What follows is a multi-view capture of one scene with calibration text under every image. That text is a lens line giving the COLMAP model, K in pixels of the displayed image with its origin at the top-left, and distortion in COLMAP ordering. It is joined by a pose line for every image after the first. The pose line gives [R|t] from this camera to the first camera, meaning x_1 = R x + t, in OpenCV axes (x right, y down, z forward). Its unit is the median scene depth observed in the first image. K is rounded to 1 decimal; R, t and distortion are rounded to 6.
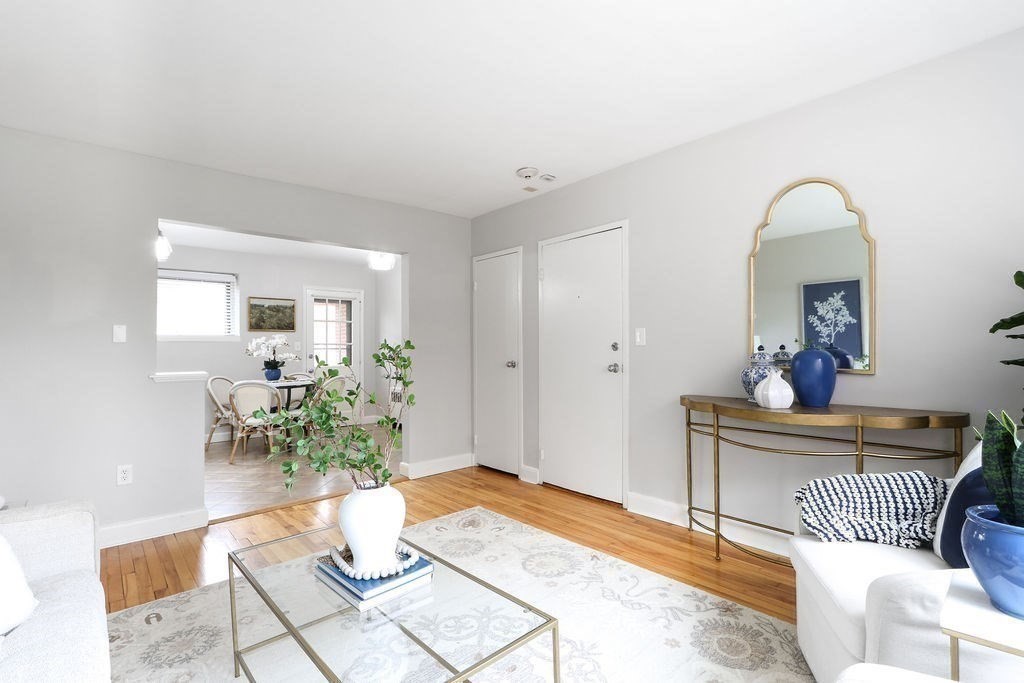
lens RADIAL K [[479.2, 0, 514.3], [0, 479.2, 343.5], [0, 0, 1]] dist [-0.016438, 0.000477]
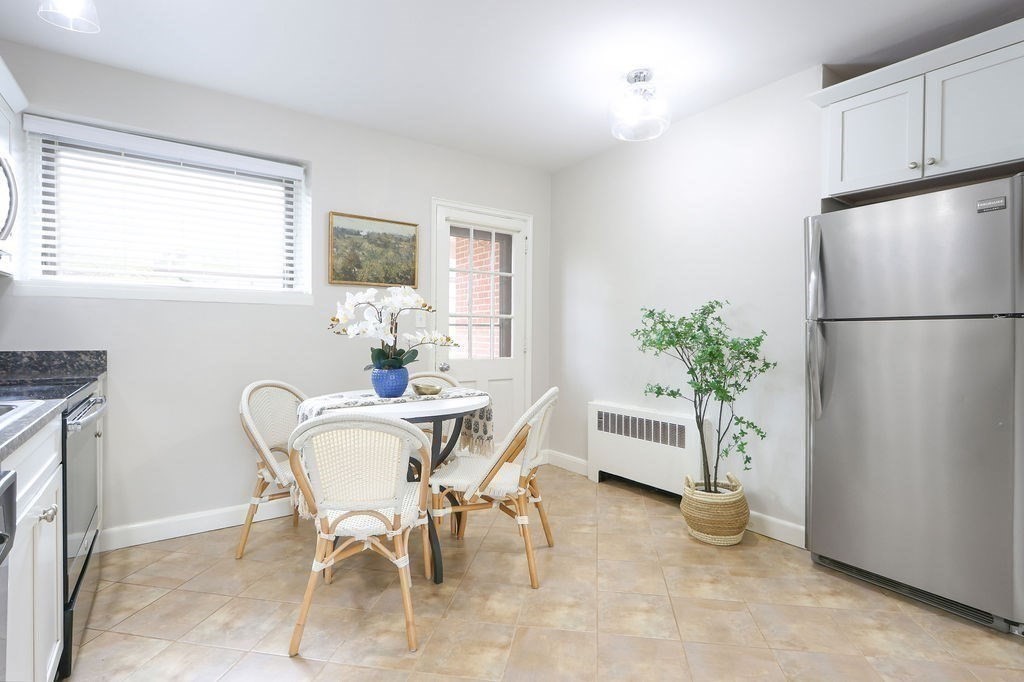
lens RADIAL K [[479.2, 0, 514.3], [0, 479.2, 343.0], [0, 0, 1]] dist [-0.016438, 0.000477]
pose [[0.994104, 0.016991, -0.107095, -0.320505], [-0.014070, 0.999510, 0.027974, 0.016849], [0.107517, -0.026303, 0.993855, 0.541955]]
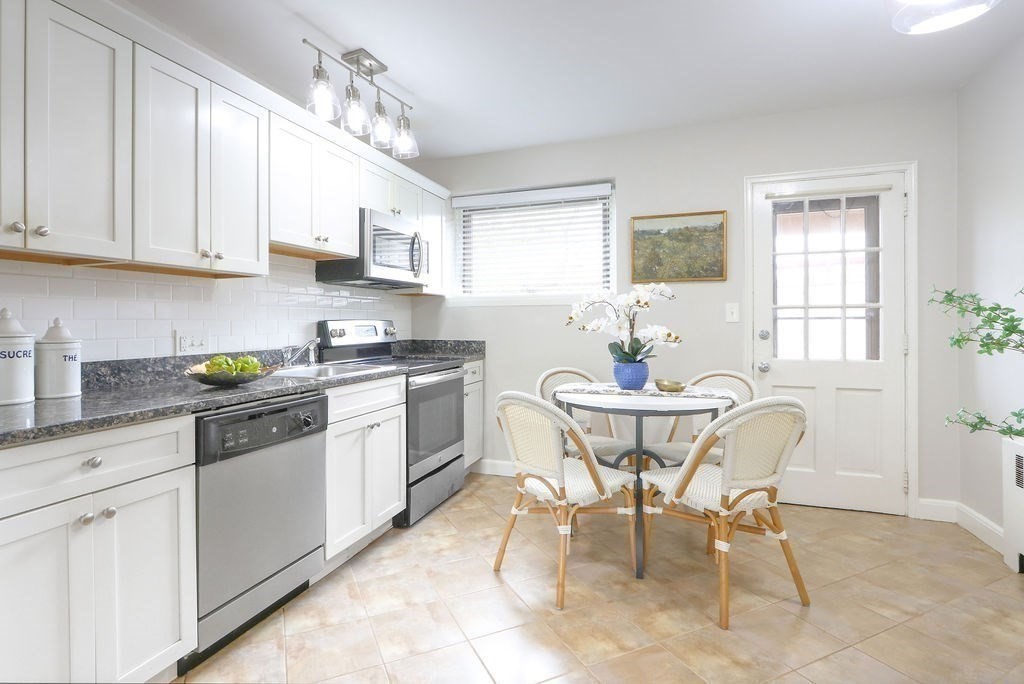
lens RADIAL K [[495.1, 0, 496.6], [0, 495.1, 330.2], [0, 0, 1]] dist [-0.012425, 0.000505]
pose [[0.465315, 0.014800, -0.885021, -0.147673], [0.002330, 0.999836, 0.017945, 0.014490], [0.885142, -0.010413, 0.465204, 0.616344]]
